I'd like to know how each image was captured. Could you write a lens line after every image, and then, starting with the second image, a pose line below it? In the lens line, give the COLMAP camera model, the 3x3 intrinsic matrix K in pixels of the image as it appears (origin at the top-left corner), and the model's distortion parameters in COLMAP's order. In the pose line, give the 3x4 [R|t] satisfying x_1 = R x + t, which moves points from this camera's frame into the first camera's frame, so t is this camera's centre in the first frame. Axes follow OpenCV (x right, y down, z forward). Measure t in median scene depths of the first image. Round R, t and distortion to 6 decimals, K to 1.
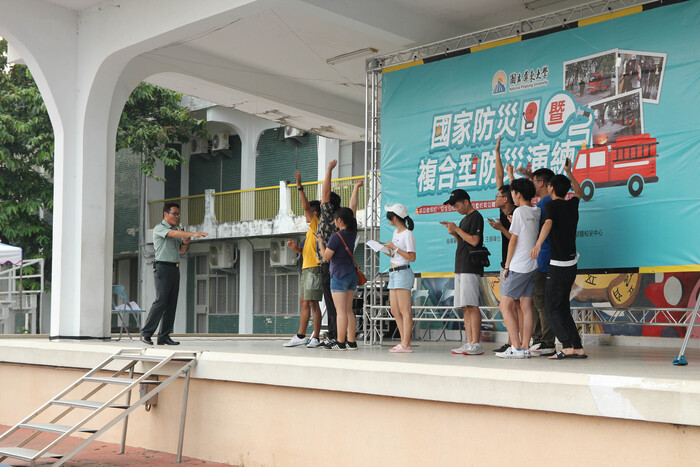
lens RADIAL K [[1501.9, 0, 349.0], [0, 1501.9, 237.7], [0, 0, 1]] dist [0.242088, 0.000000]
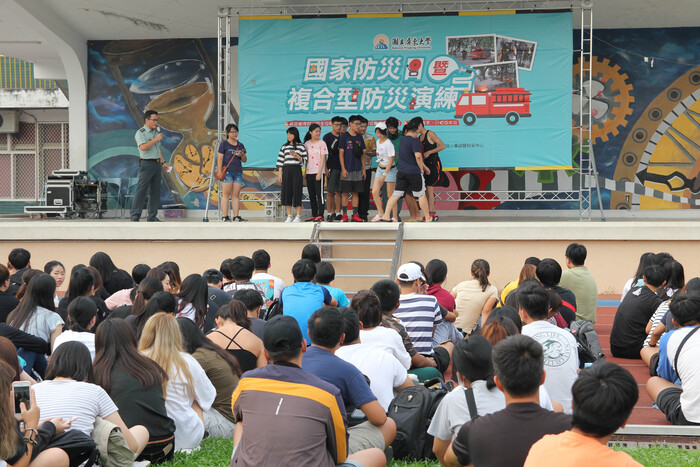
lens RADIAL K [[1501.9, 0, 367.4], [0, 1501.9, 210.7], [0, 0, 1]] dist [0.242088, 0.000000]
pose [[0.656447, -0.021259, 0.754072, -1.057626], [-0.027299, 0.998279, 0.051909, -0.012942], [-0.753878, -0.054661, 0.654737, 0.018609]]
